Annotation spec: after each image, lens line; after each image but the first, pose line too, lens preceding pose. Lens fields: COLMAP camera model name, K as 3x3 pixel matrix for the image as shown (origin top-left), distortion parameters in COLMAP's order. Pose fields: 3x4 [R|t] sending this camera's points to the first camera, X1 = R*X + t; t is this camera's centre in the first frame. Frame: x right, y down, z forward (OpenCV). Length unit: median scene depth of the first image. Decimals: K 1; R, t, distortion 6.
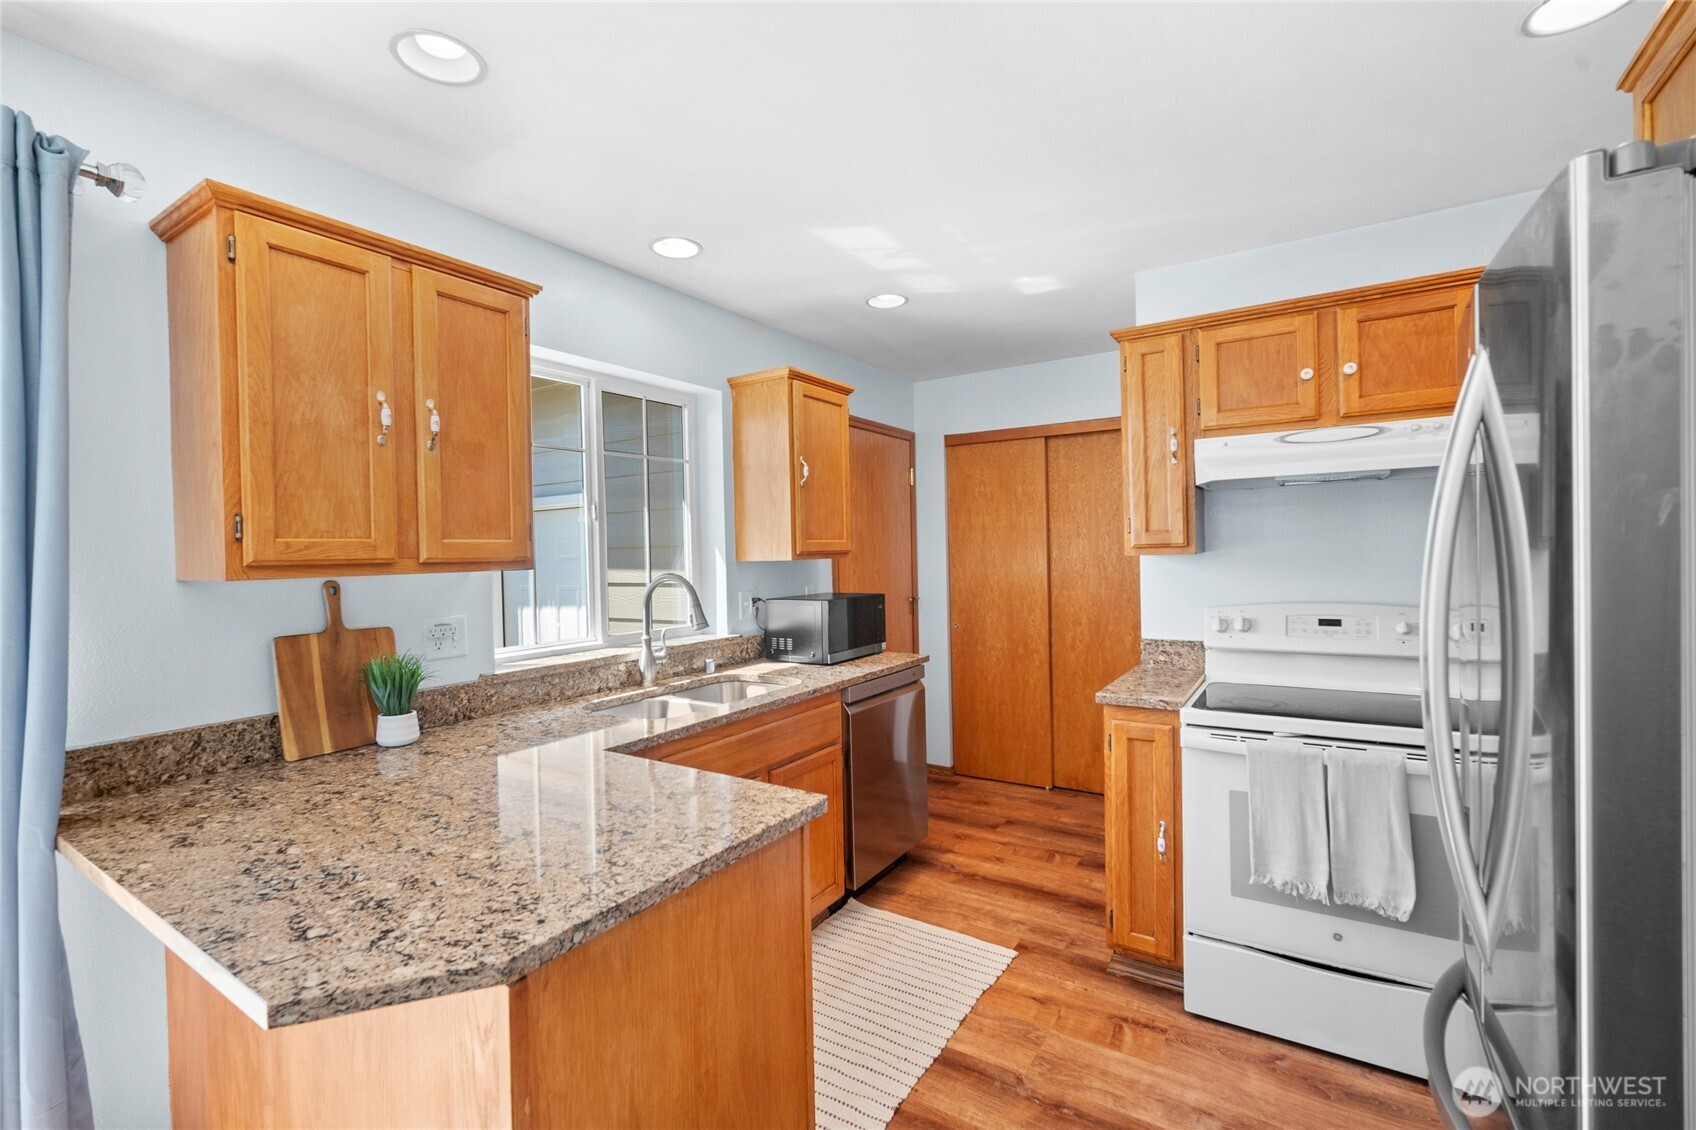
lens RADIAL K [[741.2, 0, 850.9], [0, 741.2, 559.9], [0, 0, 1]] dist [-0.015181, 0.005288]
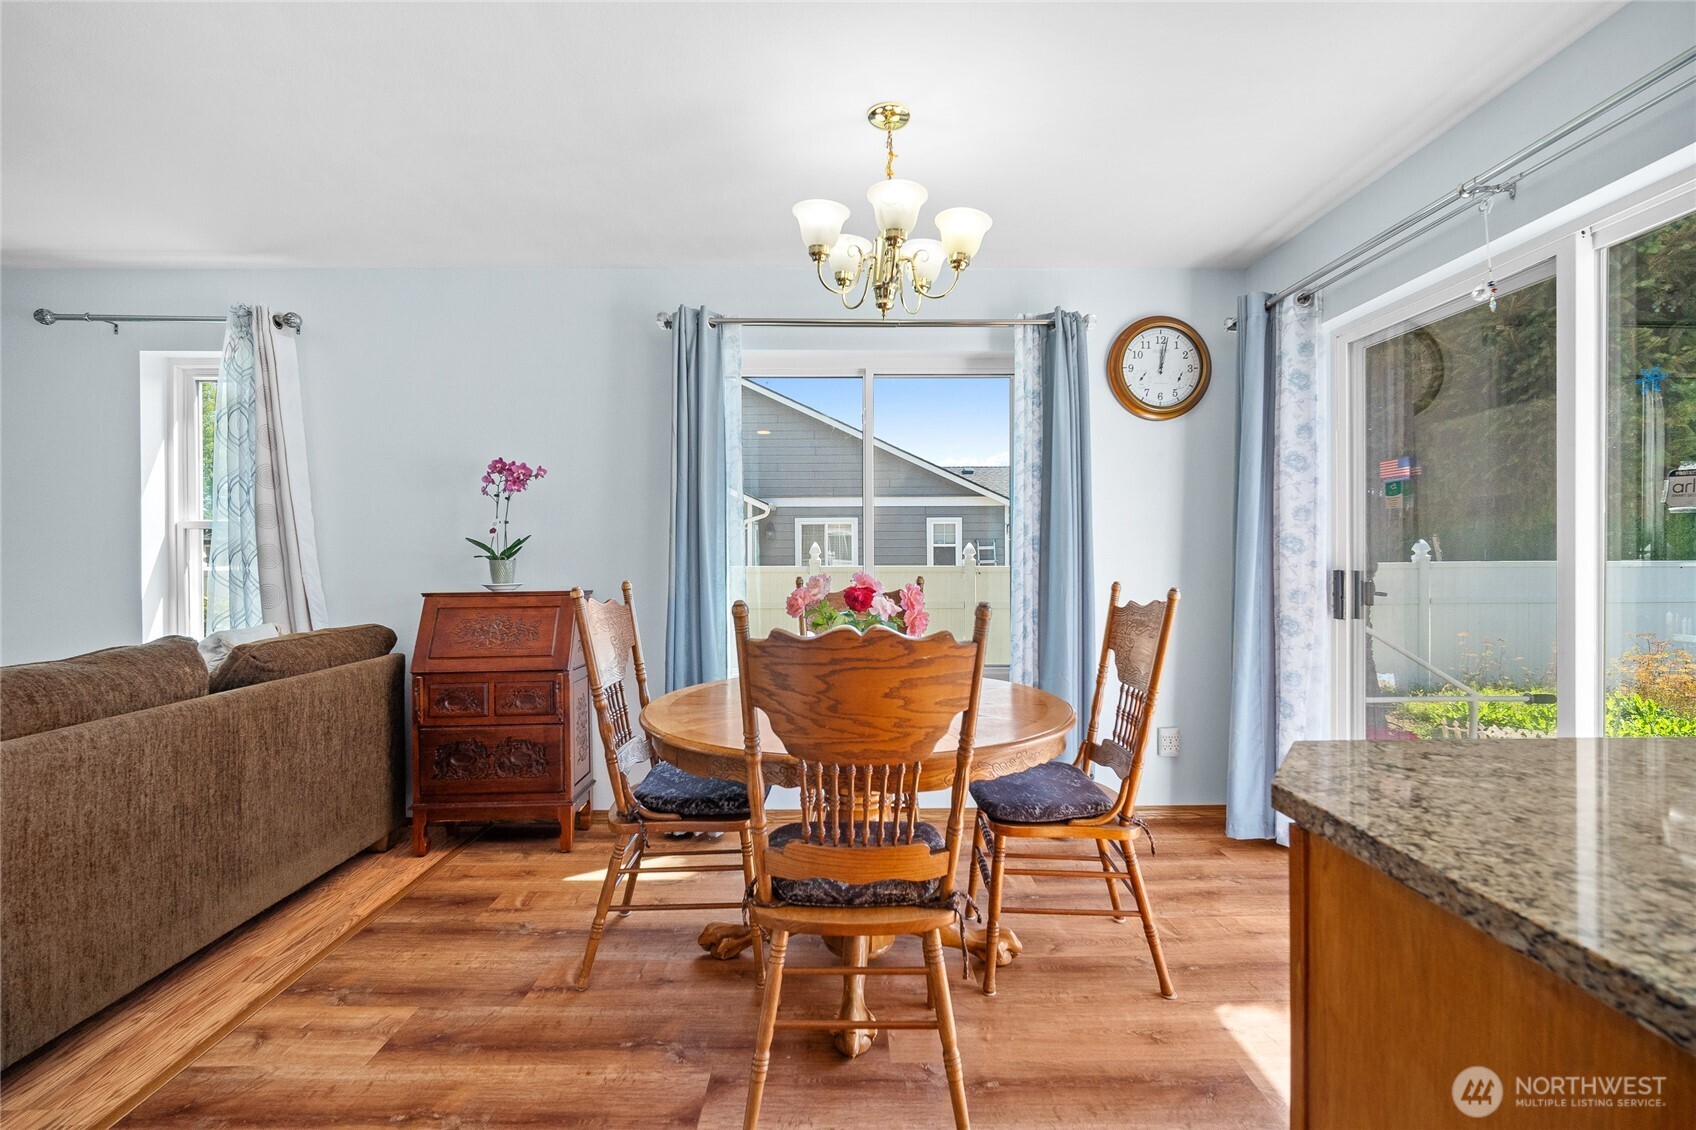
lens RADIAL K [[741.2, 0, 853.7], [0, 741.2, 560.8], [0, 0, 1]] dist [-0.015181, 0.005288]
pose [[-0.832890, 0.024928, -0.552877, 0.264540], [0.013473, 0.999602, 0.024773, 0.115341], [0.553274, 0.013185, -0.832895, 0.775350]]
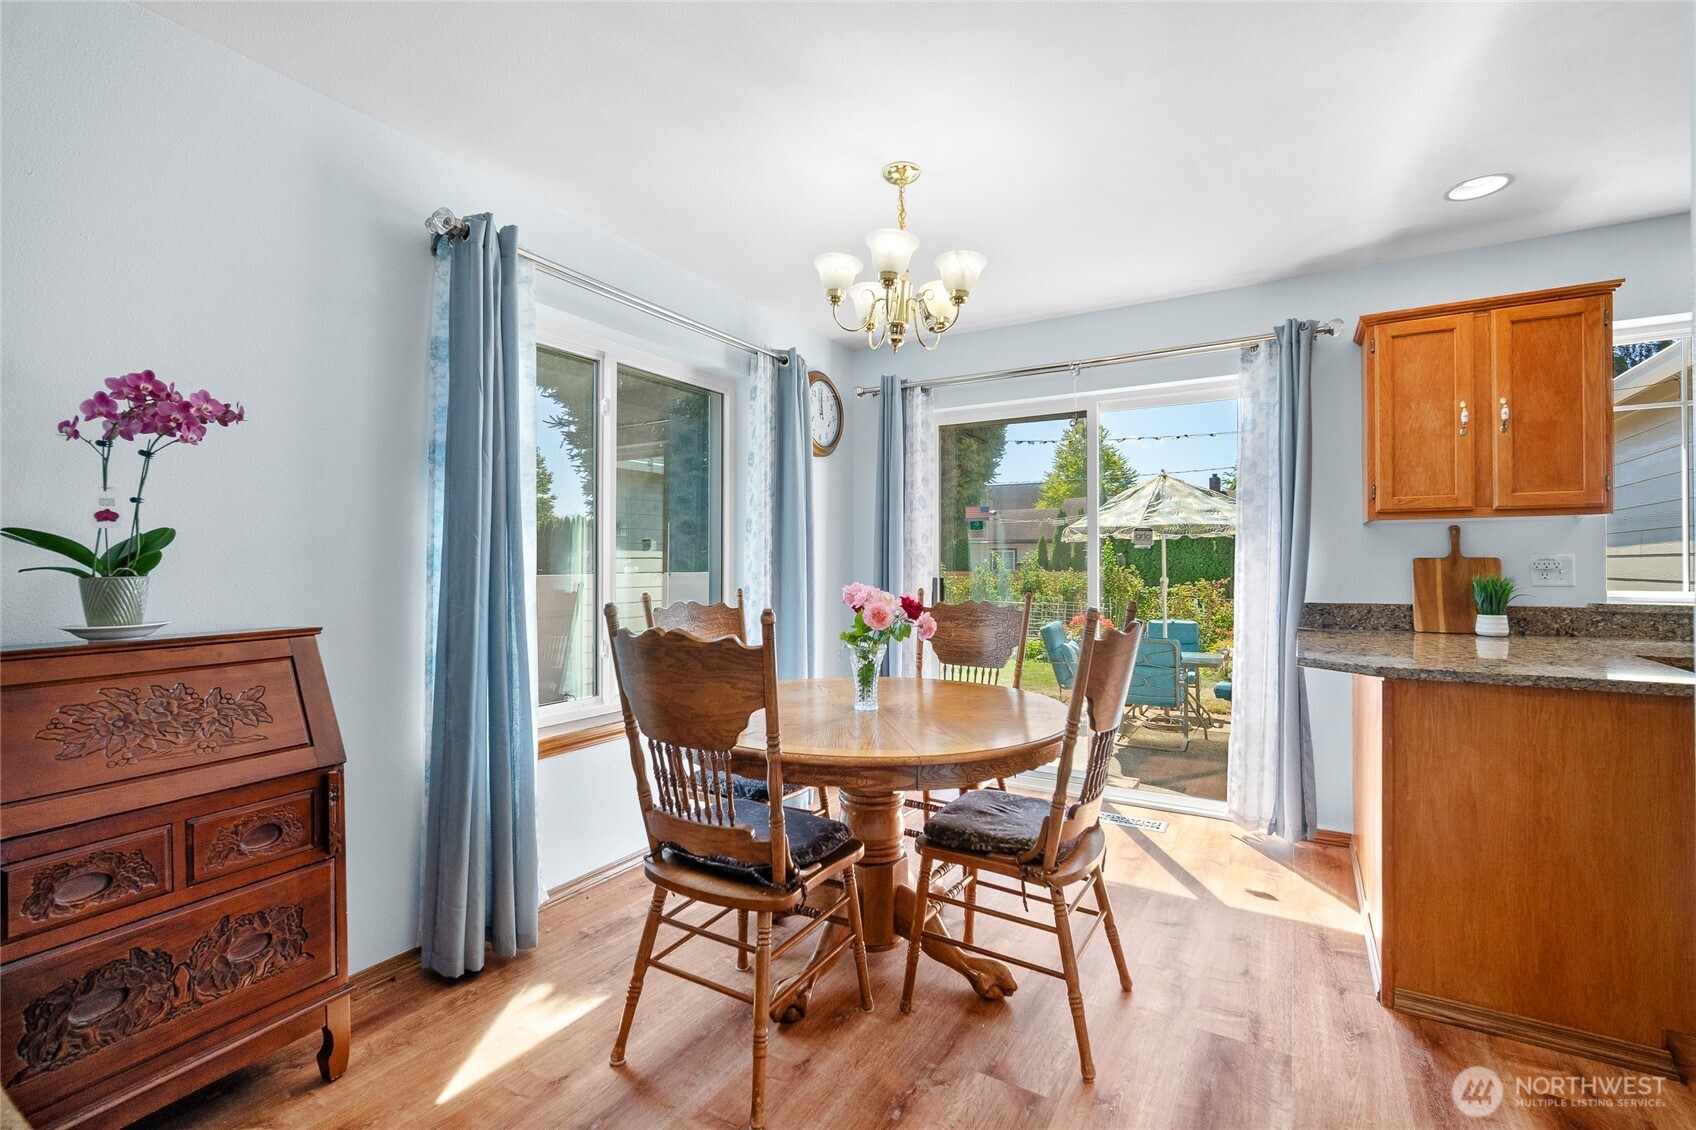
lens RADIAL K [[741.2, 0, 854.5], [0, 741.2, 556.9], [0, 0, 1]] dist [-0.015181, 0.005288]
pose [[0.035901, 0.009715, -0.999308, 0.898575], [-0.010898, 0.999897, 0.009330, 0.105356], [0.999296, 0.010555, 0.036003, -0.358263]]
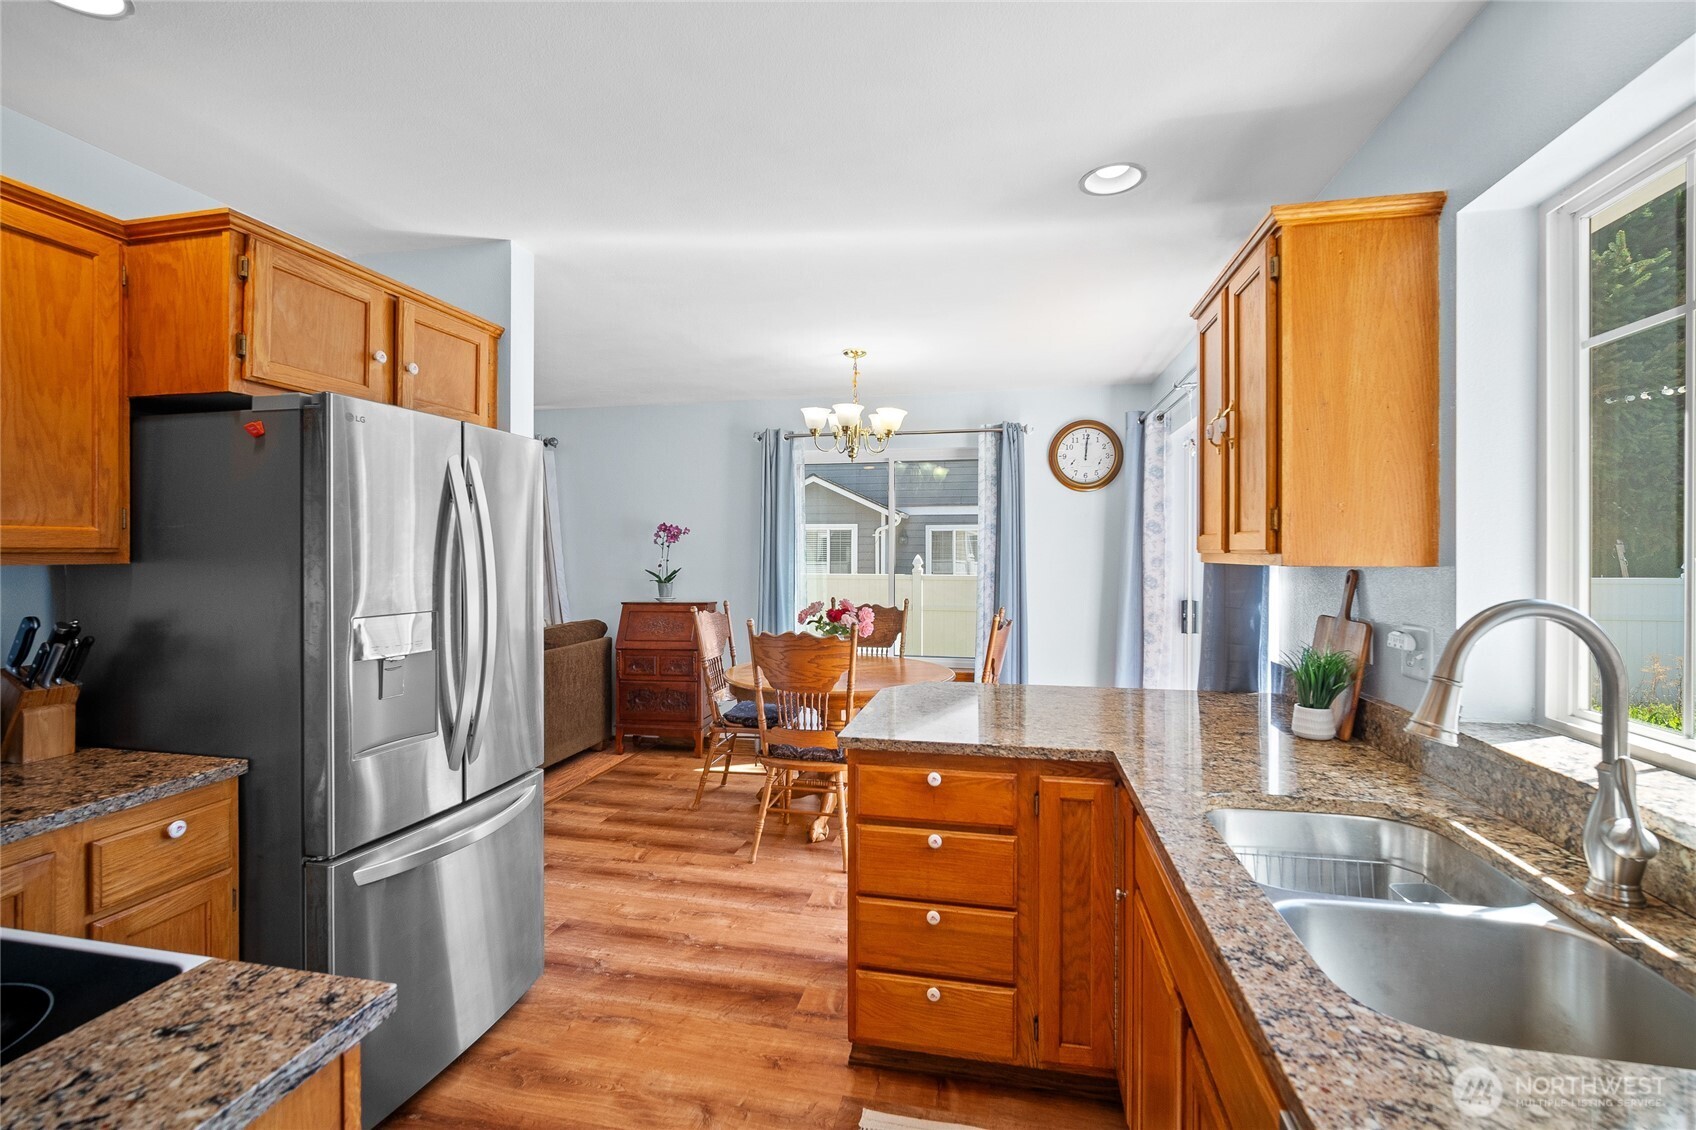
lens RADIAL K [[741.2, 0, 852.2], [0, 741.2, 559.4], [0, 0, 1]] dist [-0.015181, 0.005288]
pose [[-0.933922, 0.020951, -0.356863, 0.345476], [0.012100, 0.999562, 0.027017, -0.023708], [0.357272, 0.020914, -0.933766, 1.898250]]
